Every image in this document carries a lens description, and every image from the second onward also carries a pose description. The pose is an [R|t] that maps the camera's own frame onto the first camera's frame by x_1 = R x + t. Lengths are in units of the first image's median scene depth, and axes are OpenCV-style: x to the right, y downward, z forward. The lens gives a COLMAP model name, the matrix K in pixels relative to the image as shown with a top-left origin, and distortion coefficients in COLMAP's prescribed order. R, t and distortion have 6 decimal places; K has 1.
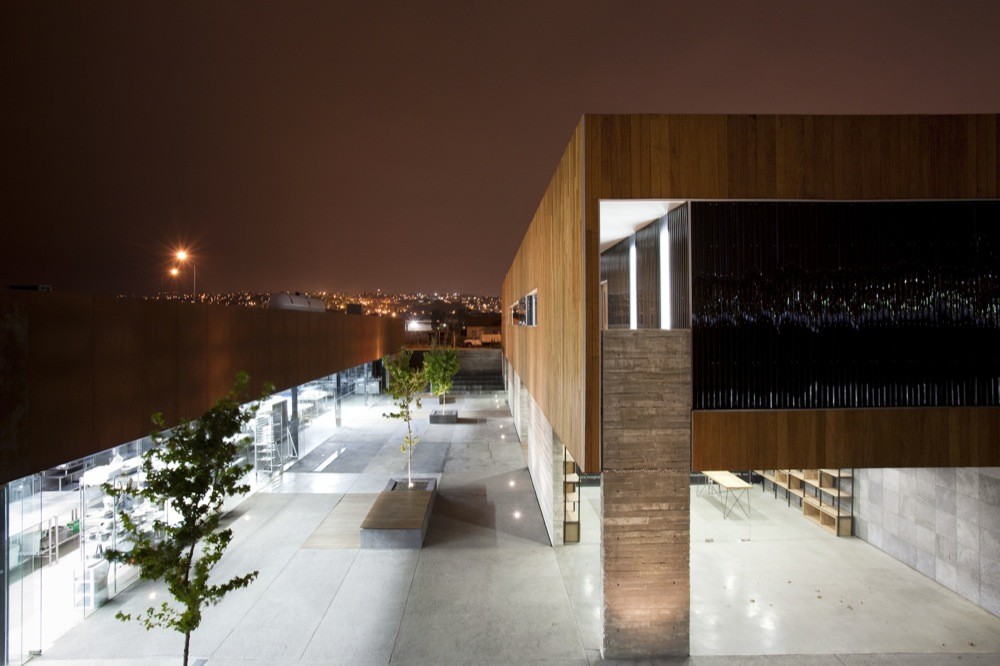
lens RADIAL K [[447.2, 0, 495.0], [0, 447.2, 328.0], [0, 0, 1]] dist [-0.055772, 0.023644]
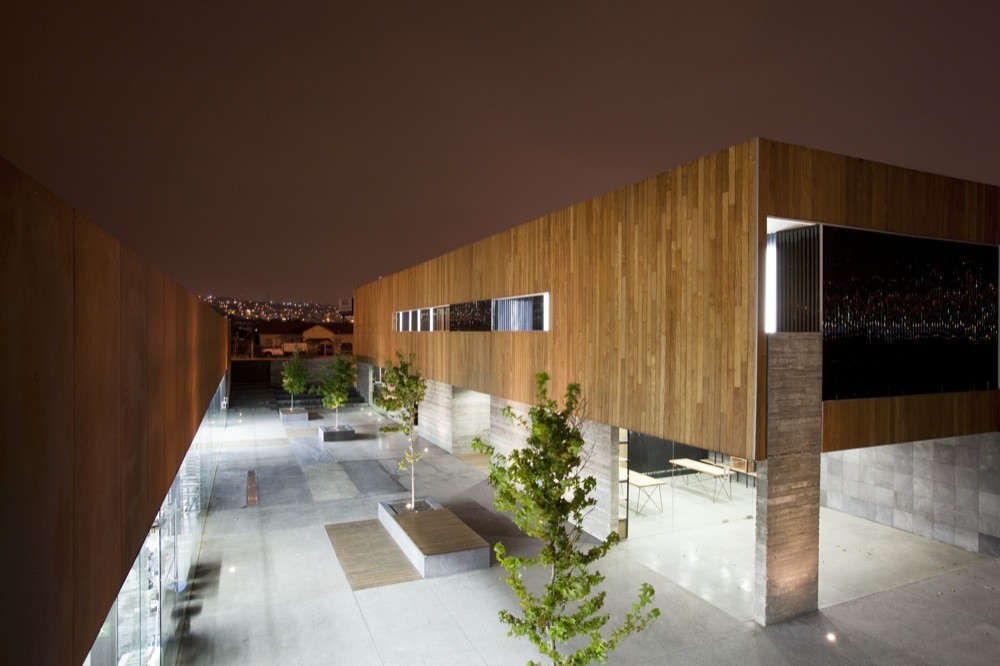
lens RADIAL K [[467.1, 0, 501.6], [0, 467.1, 340.6], [0, 0, 1]] dist [-0.073360, 0.042231]
pose [[0.941479, 0.009257, 0.336945, -0.780362], [-0.011973, 0.999910, 0.005984, 0.026458], [-0.336859, -0.009668, 0.941505, 0.139003]]
